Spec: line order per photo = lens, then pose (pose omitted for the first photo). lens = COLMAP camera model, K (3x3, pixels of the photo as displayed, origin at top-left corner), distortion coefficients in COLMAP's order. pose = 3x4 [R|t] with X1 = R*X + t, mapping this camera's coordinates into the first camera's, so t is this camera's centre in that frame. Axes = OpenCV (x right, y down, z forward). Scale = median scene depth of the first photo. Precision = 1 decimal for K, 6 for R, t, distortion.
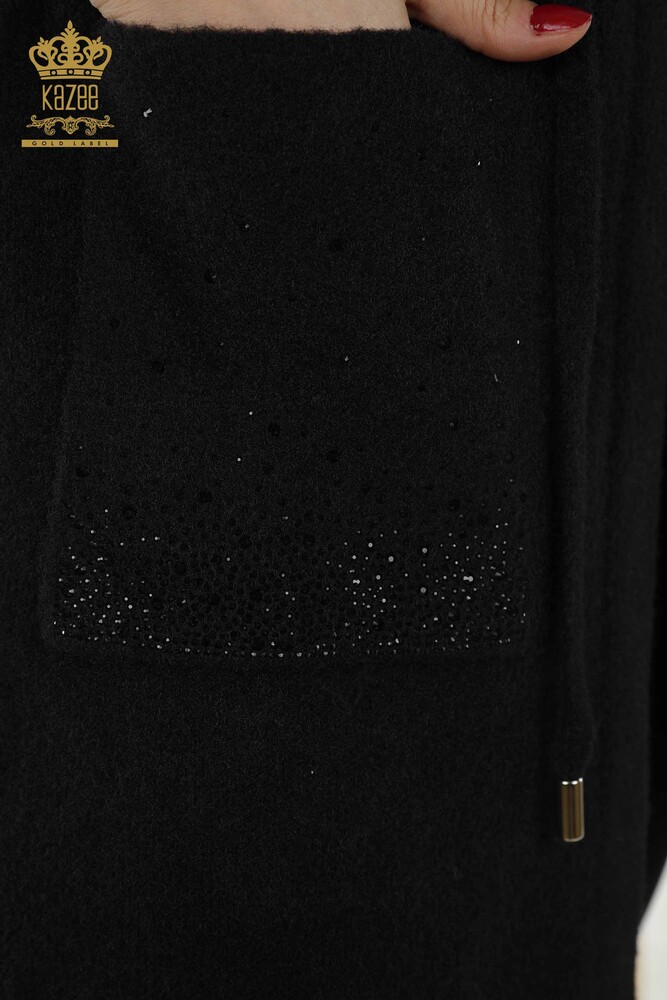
lens RADIAL K [[2322.3, 0, 312.7], [0, 2322.3, 554.2], [0, 0, 1]] dist [0.144890, 0.000000]
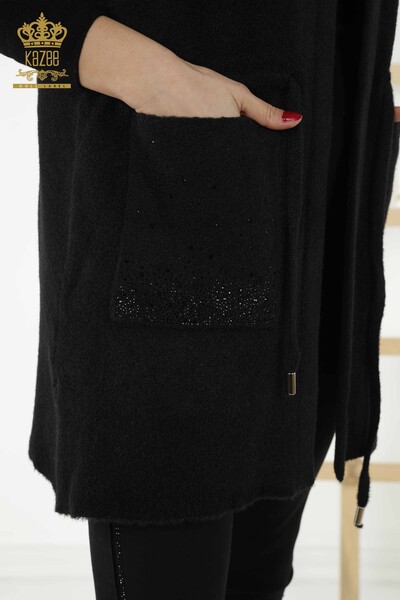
lens RADIAL K [[1393.4, 0, 200.2], [0, 1393.4, 299.7], [0, 0, 1]] dist [0.144890, 0.000000]
pose [[0.998943, 0.017490, 0.042497, -0.078802], [-0.016495, 0.999584, -0.023651, 0.053553], [-0.042893, 0.022925, 0.998817, -0.767275]]
